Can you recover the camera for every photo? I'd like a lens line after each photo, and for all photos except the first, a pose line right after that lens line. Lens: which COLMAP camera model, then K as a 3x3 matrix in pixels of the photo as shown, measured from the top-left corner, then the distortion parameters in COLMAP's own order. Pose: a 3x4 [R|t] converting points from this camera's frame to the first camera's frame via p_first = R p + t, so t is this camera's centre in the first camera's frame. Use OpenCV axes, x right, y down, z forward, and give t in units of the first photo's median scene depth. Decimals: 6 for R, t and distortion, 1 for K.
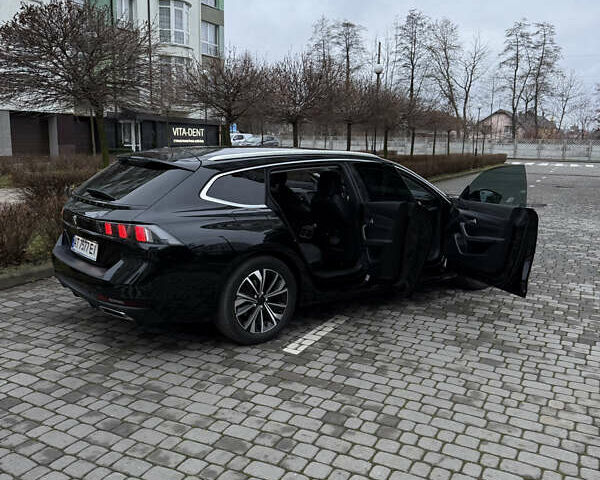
lens RADIAL K [[571.7, 0, 298.9], [0, 571.7, 226.6], [0, 0, 1]] dist [0.133645, -0.245586]
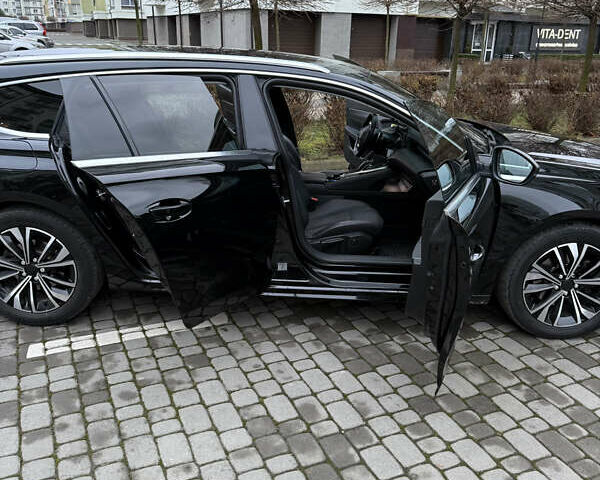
lens RADIAL K [[571.7, 0, 298.9], [0, 571.7, 226.6], [0, 0, 1]] dist [0.133645, -0.245586]
pose [[0.773696, 0.195102, -0.602768, 0.593015], [-0.099953, 0.977077, 0.187961, -0.088198], [0.625622, -0.085176, 0.775462, 0.631675]]
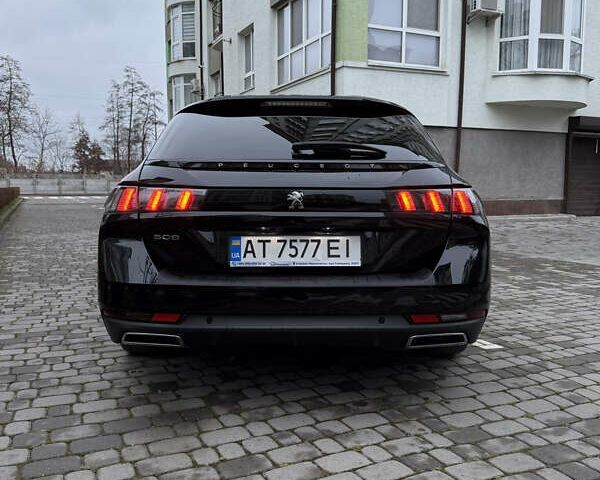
lens RADIAL K [[571.7, 0, 298.9], [0, 571.7, 226.6], [0, 0, 1]] dist [0.133645, -0.245586]
pose [[0.614943, -0.077210, 0.784783, -0.767560], [0.132950, 0.991100, -0.006670, 0.016499], [-0.777284, 0.108438, 0.619735, 0.646969]]
